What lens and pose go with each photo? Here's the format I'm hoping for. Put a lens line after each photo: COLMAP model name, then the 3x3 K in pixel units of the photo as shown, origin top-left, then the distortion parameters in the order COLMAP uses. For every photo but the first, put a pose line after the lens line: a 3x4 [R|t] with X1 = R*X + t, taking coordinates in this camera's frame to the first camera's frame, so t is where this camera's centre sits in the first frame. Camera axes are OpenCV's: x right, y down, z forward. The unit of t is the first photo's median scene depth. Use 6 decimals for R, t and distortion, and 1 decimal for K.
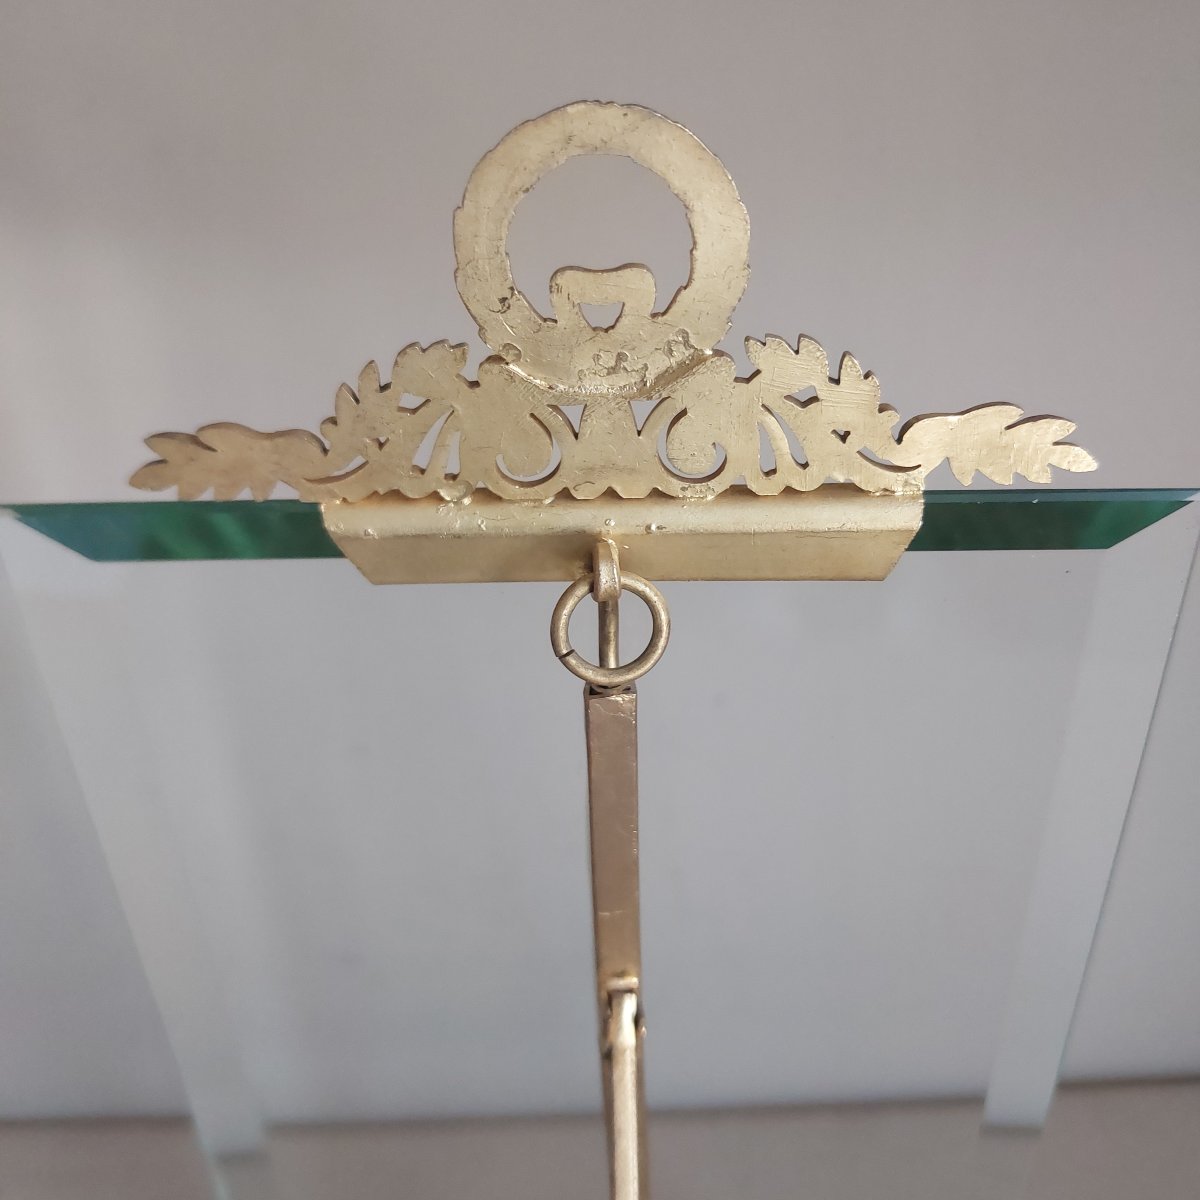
lens RADIAL K [[849.6, 0, 598.8], [0, 849.6, 601.3], [0, 0, 1]] dist [0.005999, -0.013712]
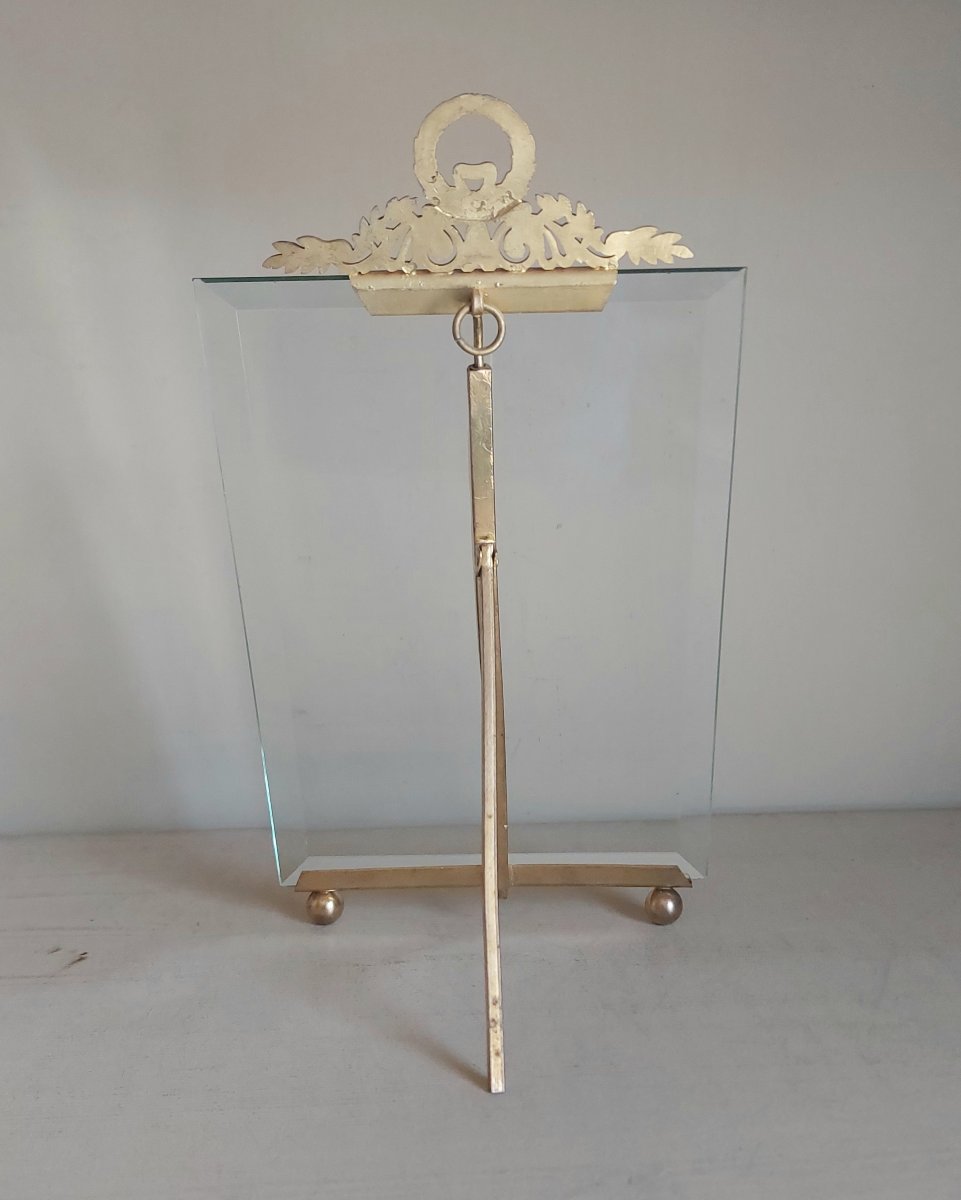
lens RADIAL K [[831.8, 0, 481.7], [0, 831.8, 592.6], [0, 0, 1]] dist [0.000807, 0.000229]
pose [[0.999992, -0.001446, 0.003758, 0.012593], [0.001406, 0.999940, 0.010876, 0.727205], [-0.003773, -0.010871, 0.999934, -1.248057]]
